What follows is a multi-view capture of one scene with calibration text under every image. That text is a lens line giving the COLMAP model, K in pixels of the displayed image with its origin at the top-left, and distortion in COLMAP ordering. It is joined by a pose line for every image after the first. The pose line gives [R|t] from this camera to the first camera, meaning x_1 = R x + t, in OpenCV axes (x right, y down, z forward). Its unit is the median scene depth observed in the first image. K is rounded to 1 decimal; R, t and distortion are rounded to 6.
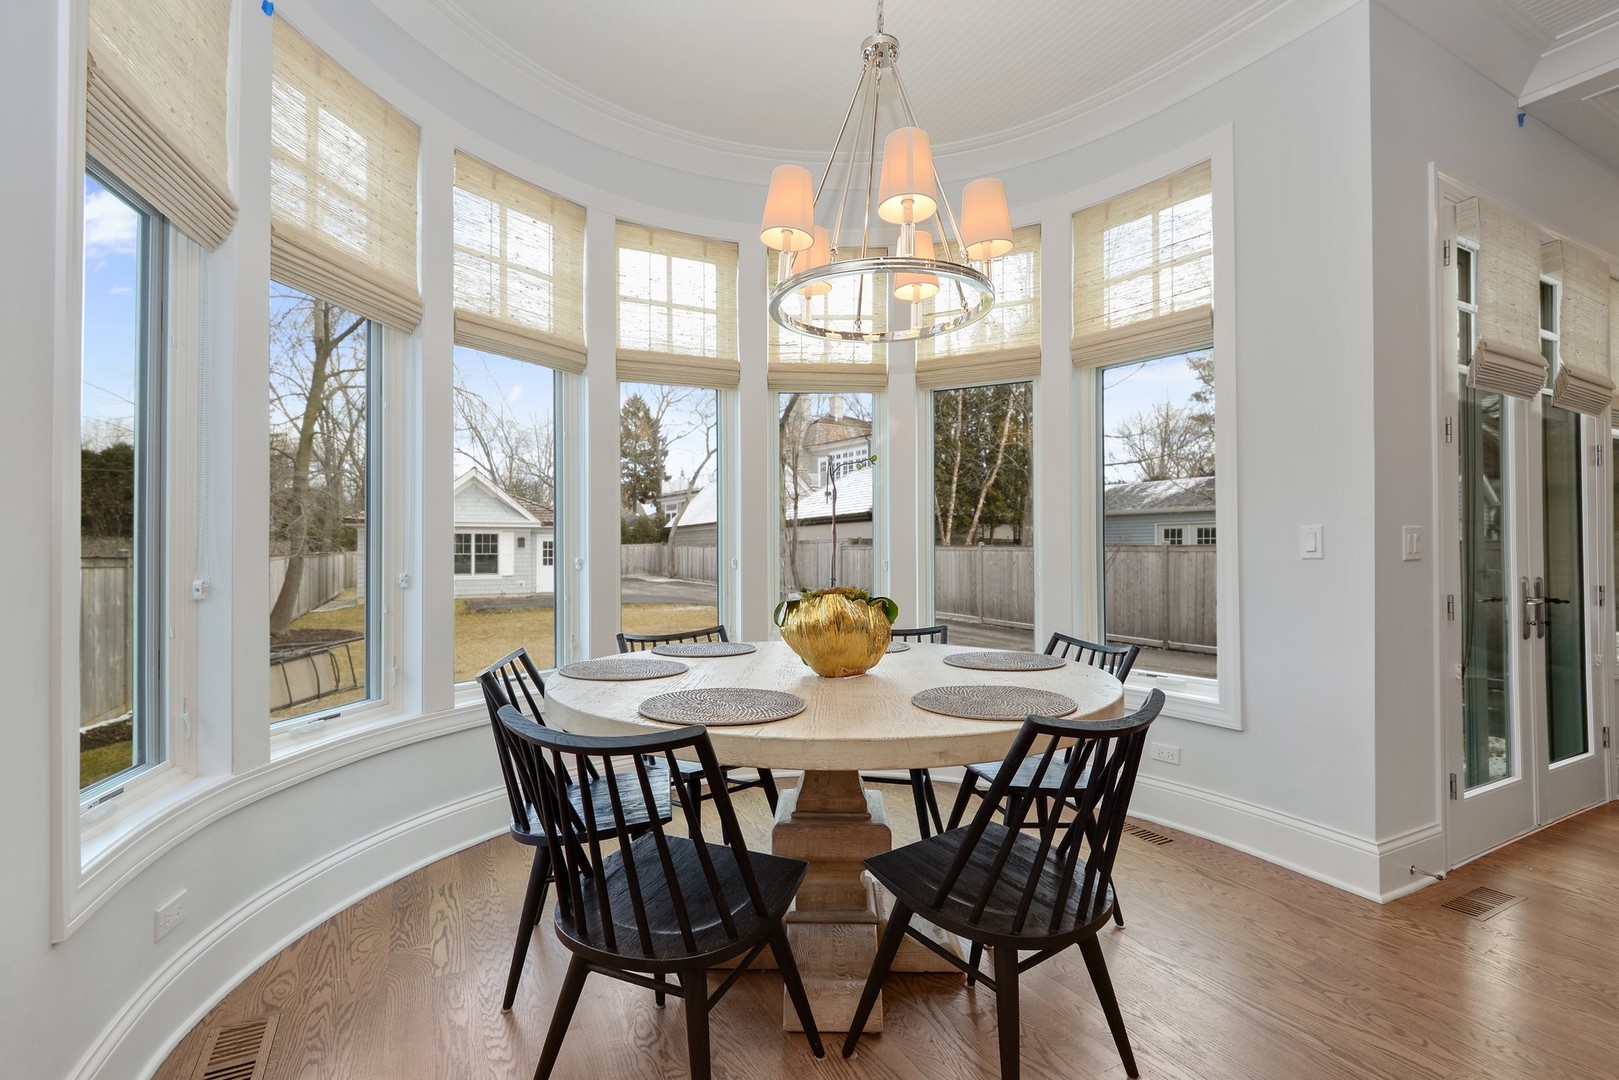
lens RADIAL K [[735.1, 0, 809.5], [0, 735.1, 540.0], [0, 0, 1]] dist [0.022997, 0.000116]
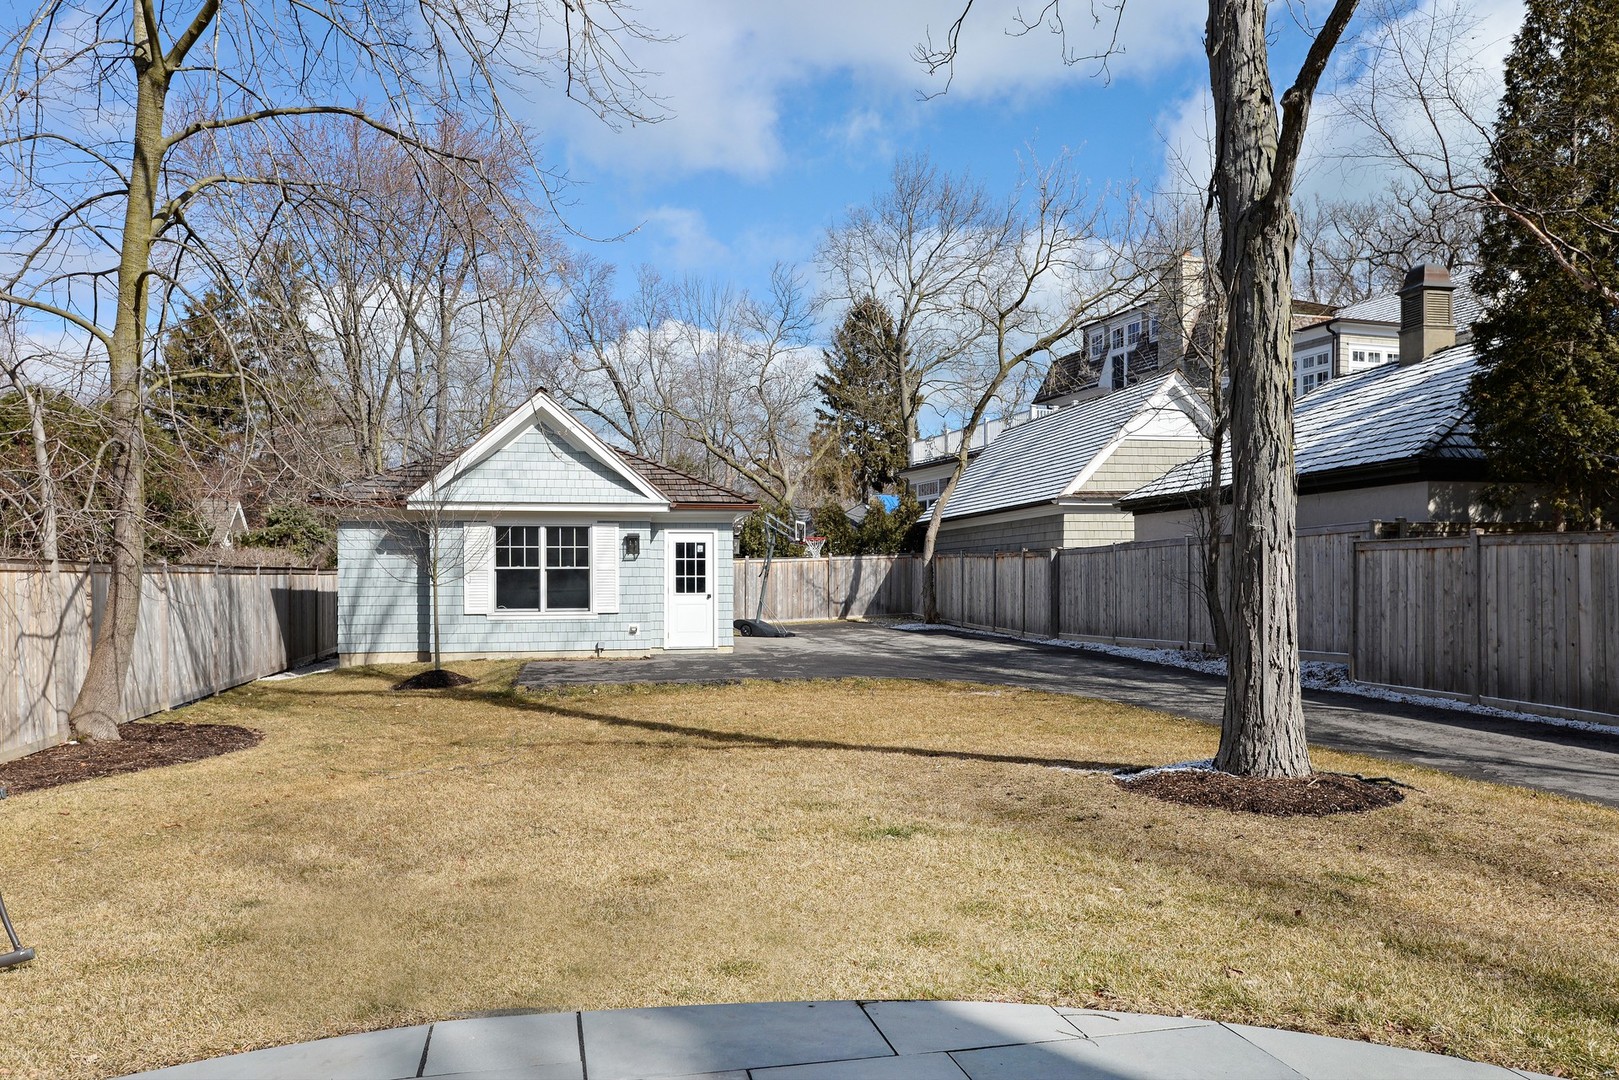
lens RADIAL K [[826.6, 0, 809.5], [0, 826.6, 540.0], [0, 0, 1]] dist [-0.006381, -0.001764]
pose [[0.953234, -0.011247, -0.302024, -0.119013], [0.005980, 0.999814, -0.018357, 0.010725], [0.302174, 0.015692, 0.953123, 0.526548]]
